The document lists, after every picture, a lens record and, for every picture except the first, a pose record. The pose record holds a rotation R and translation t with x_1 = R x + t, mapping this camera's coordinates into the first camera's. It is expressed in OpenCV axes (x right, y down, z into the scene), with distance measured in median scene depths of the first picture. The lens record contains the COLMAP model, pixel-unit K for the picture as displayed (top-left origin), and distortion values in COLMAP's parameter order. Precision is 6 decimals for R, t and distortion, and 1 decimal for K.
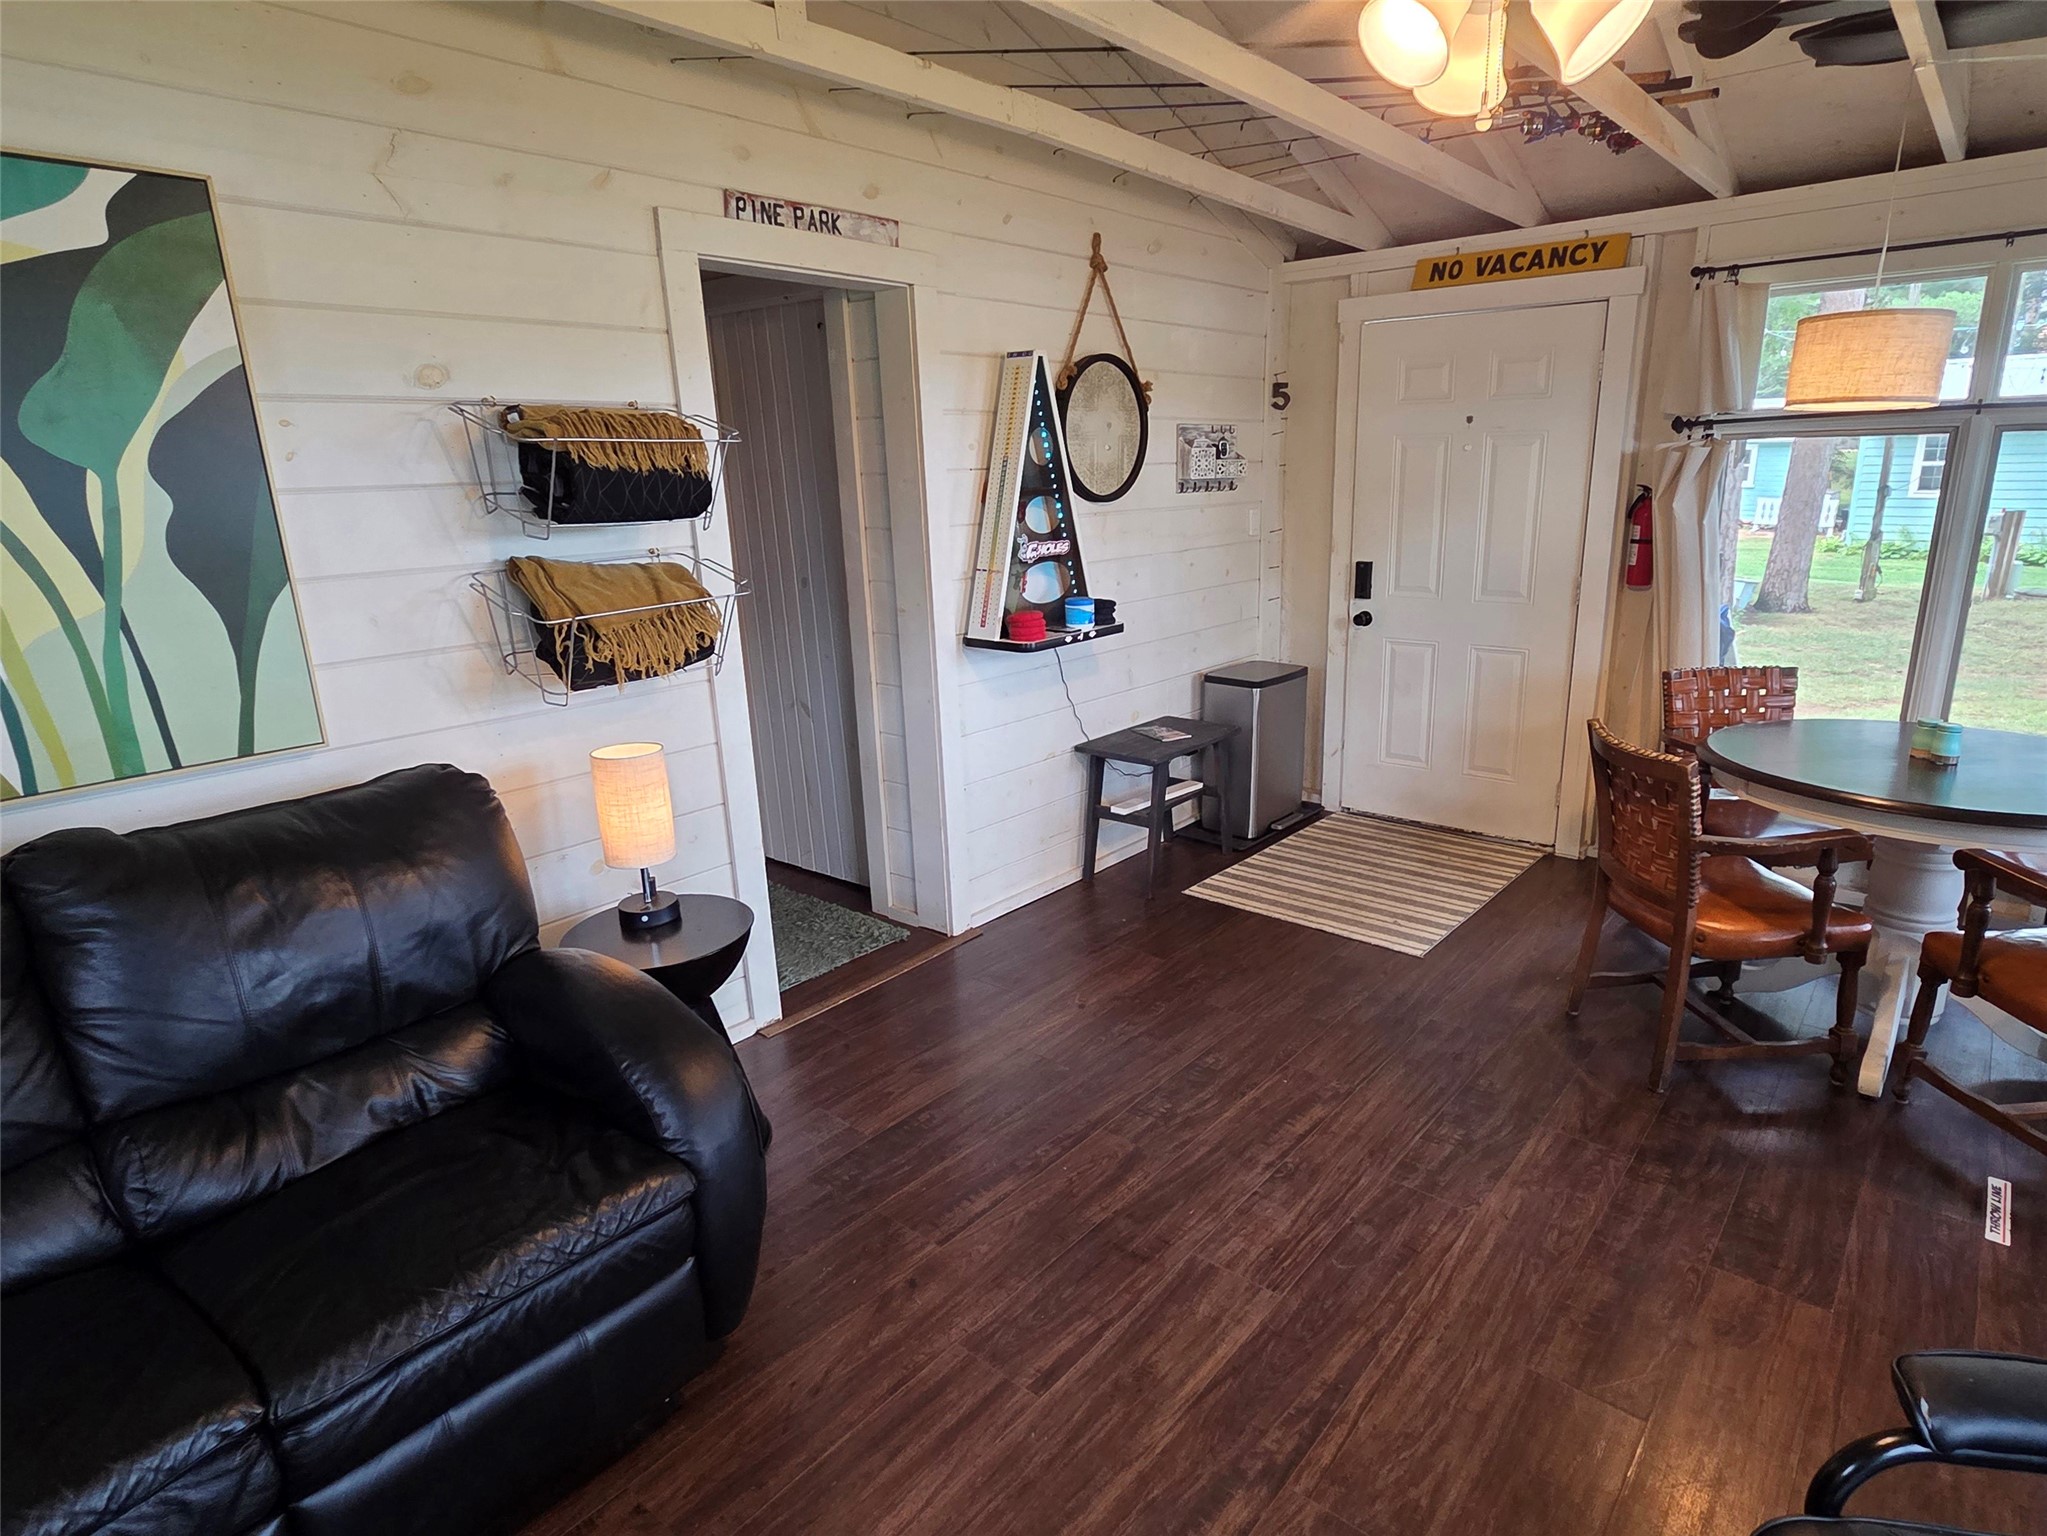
lens RADIAL K [[1115.5, 0, 1073.3], [0, 1115.5, 768.6], [0, 0, 1]] dist [-0.000993, 0.000890]
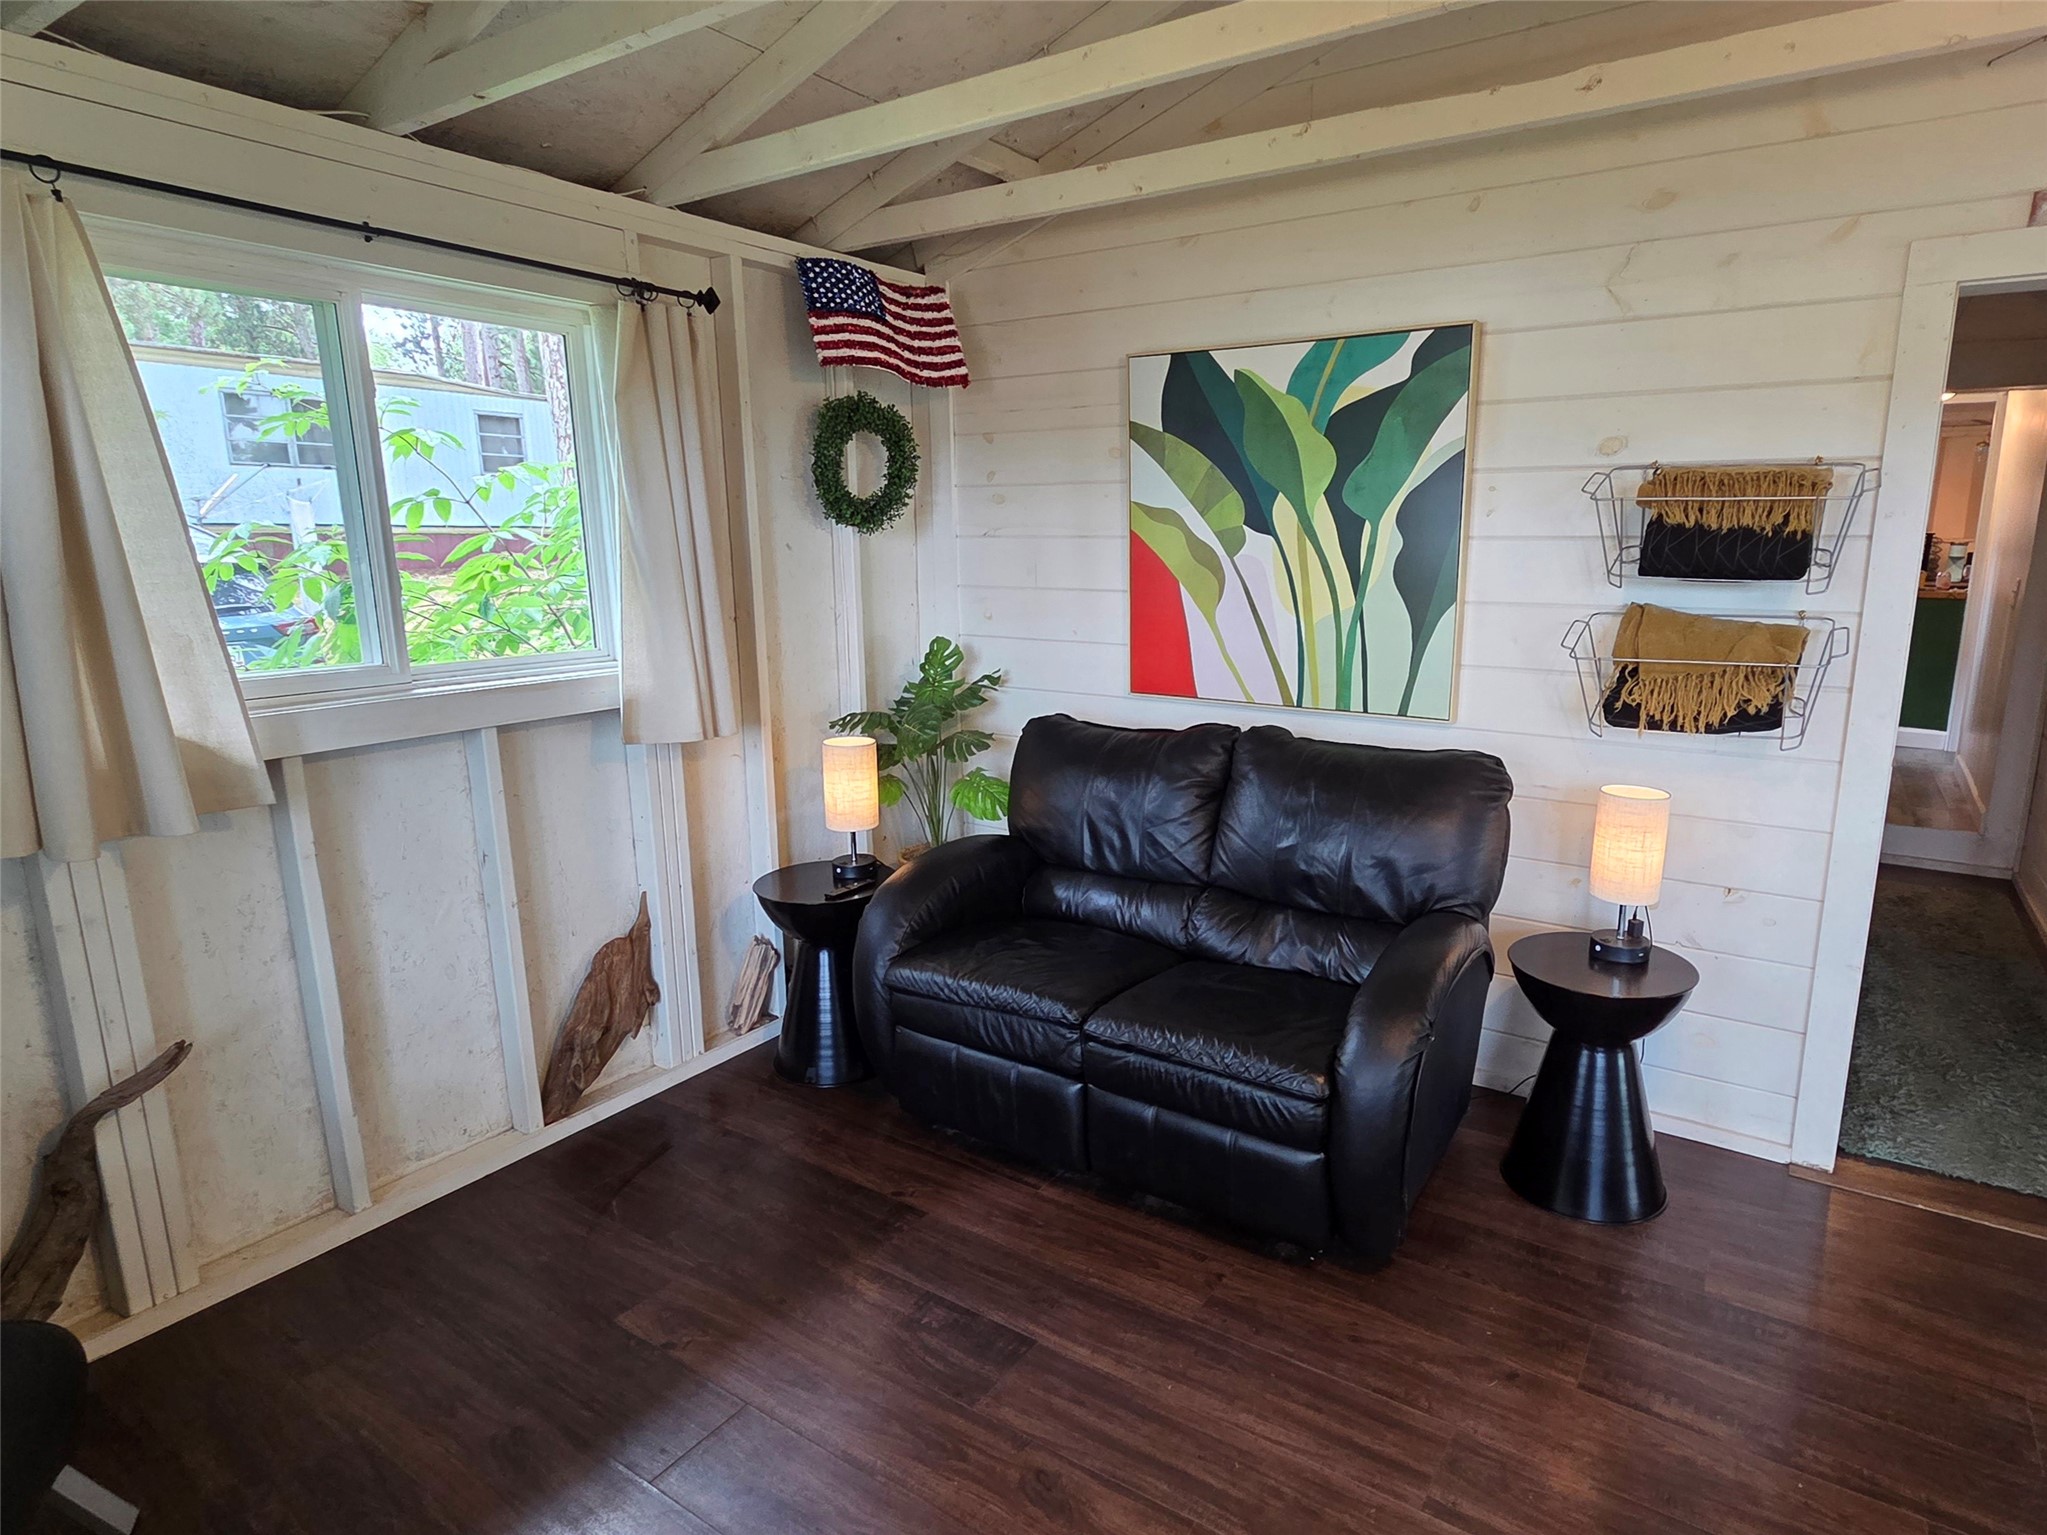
lens RADIAL K [[1115.5, 0, 1118.1], [0, 1115.5, 772.5], [0, 0, 1]] dist [-0.000993, 0.000890]
pose [[0.127181, 0.231097, -0.964582, 0.429400], [-0.268250, 0.944254, 0.190858, -0.081569], [0.954917, 0.234475, 0.182083, 0.270580]]
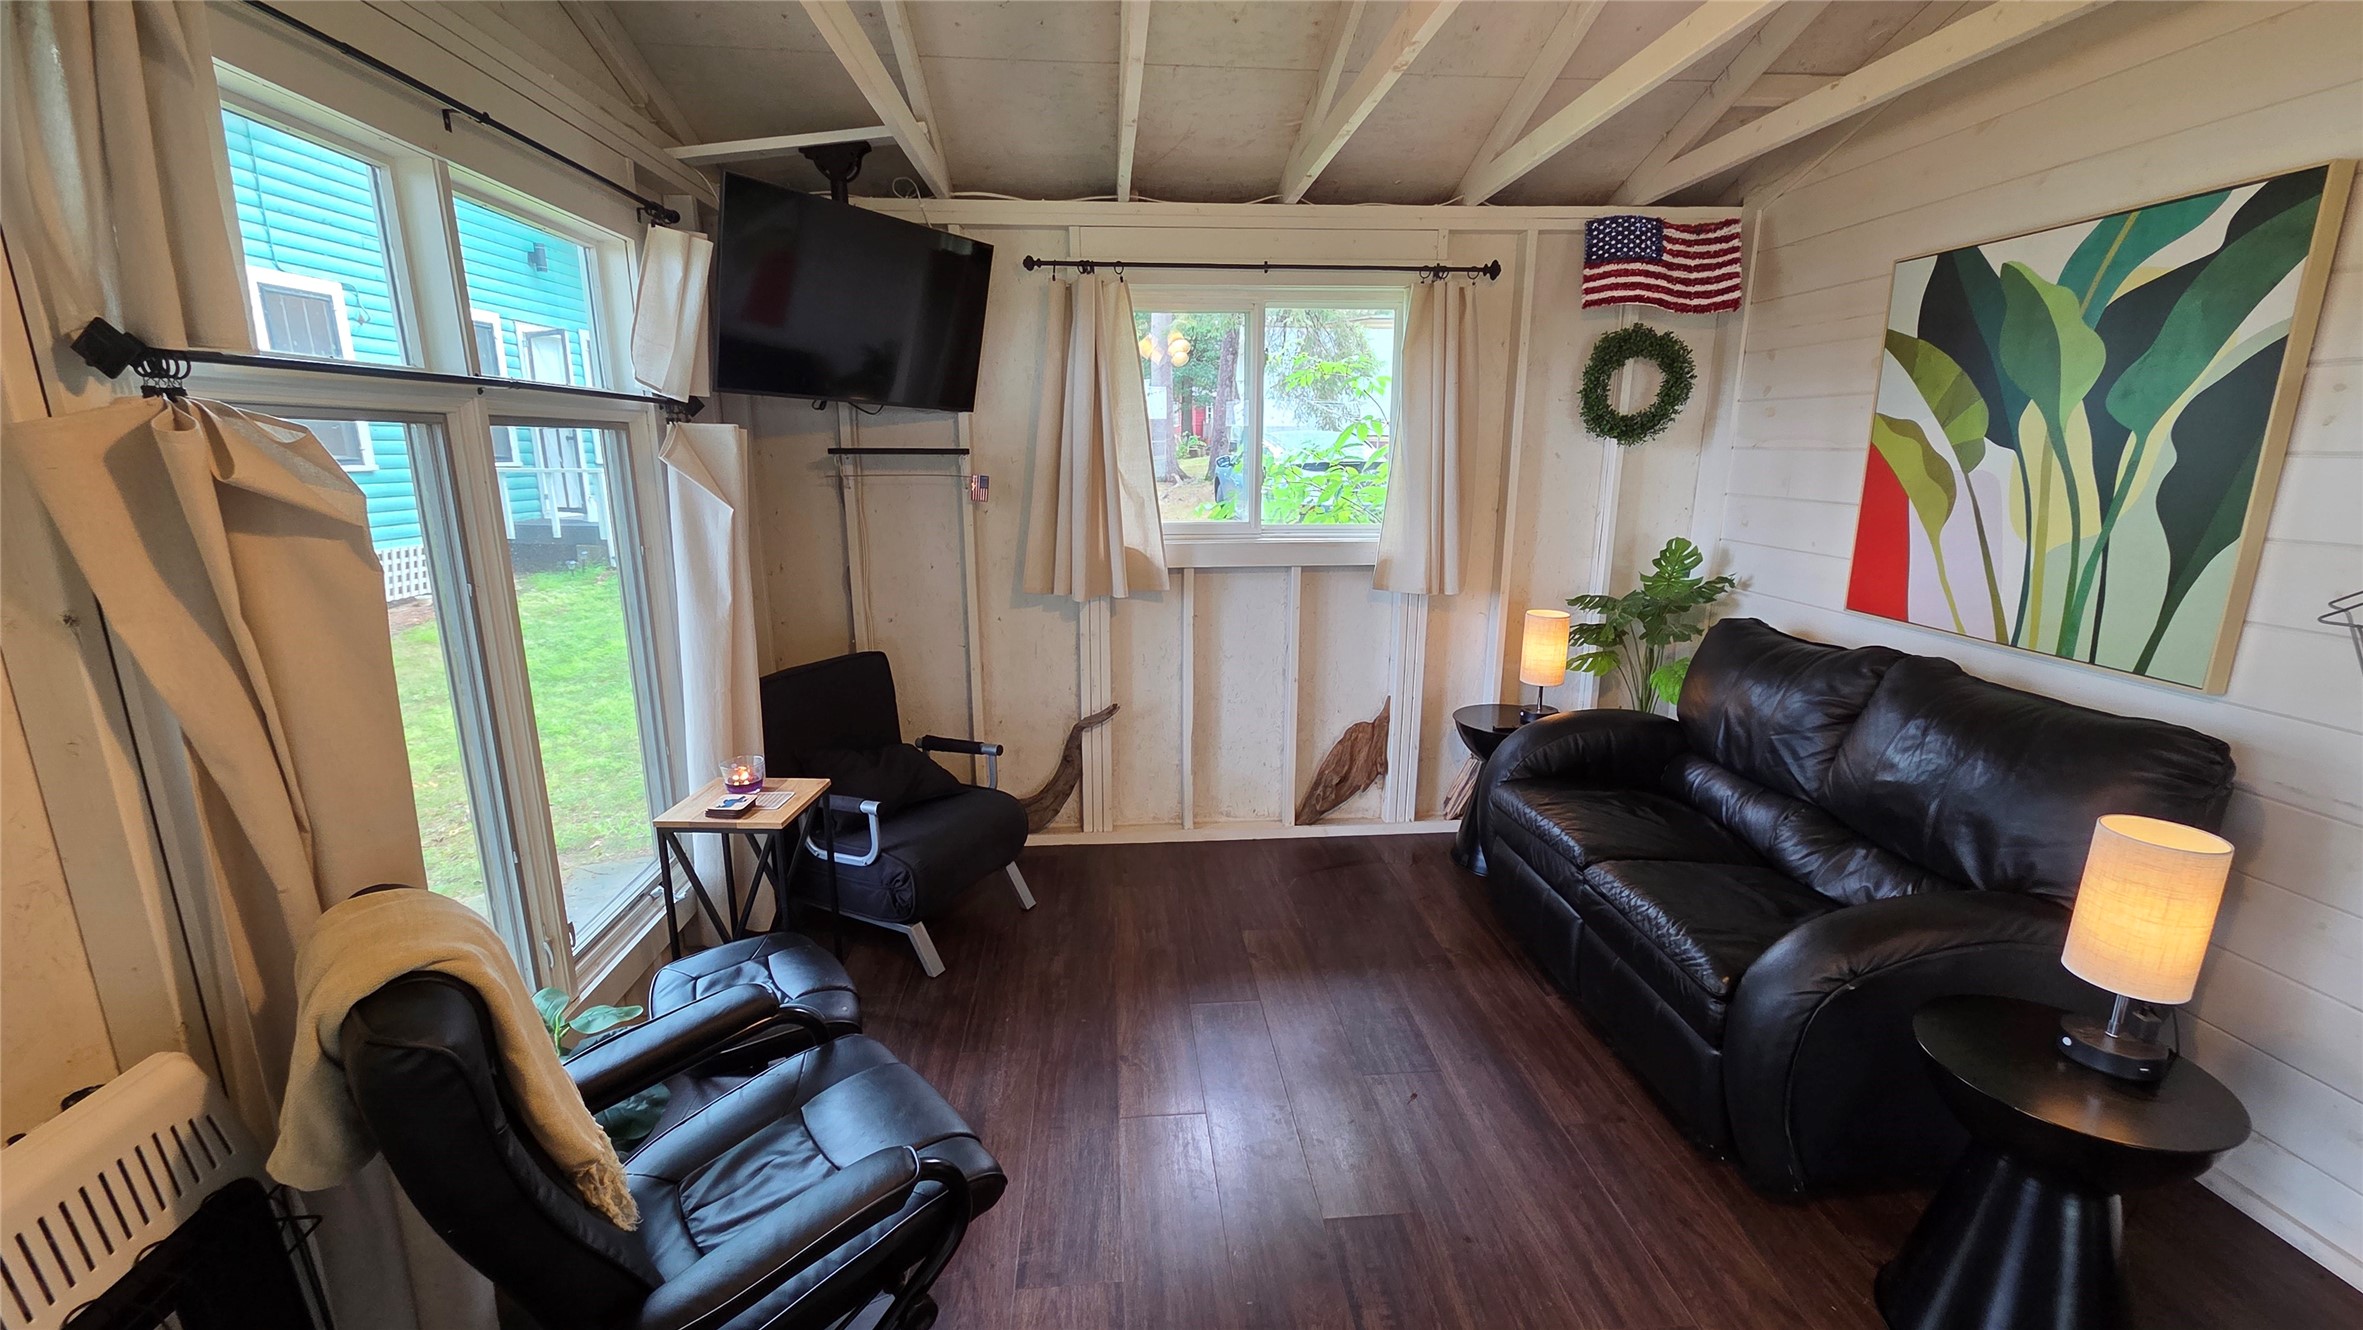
lens RADIAL K [[959.8, 0, 1184.4], [0, 959.8, 665.2], [0, 0, 1]] dist [-0.000649, -0.000230]
pose [[-0.717721, 0.180458, -0.672541, 0.446646], [-0.170549, 0.890862, 0.421044, -0.185857], [0.675122, 0.416893, -0.608613, 0.633017]]
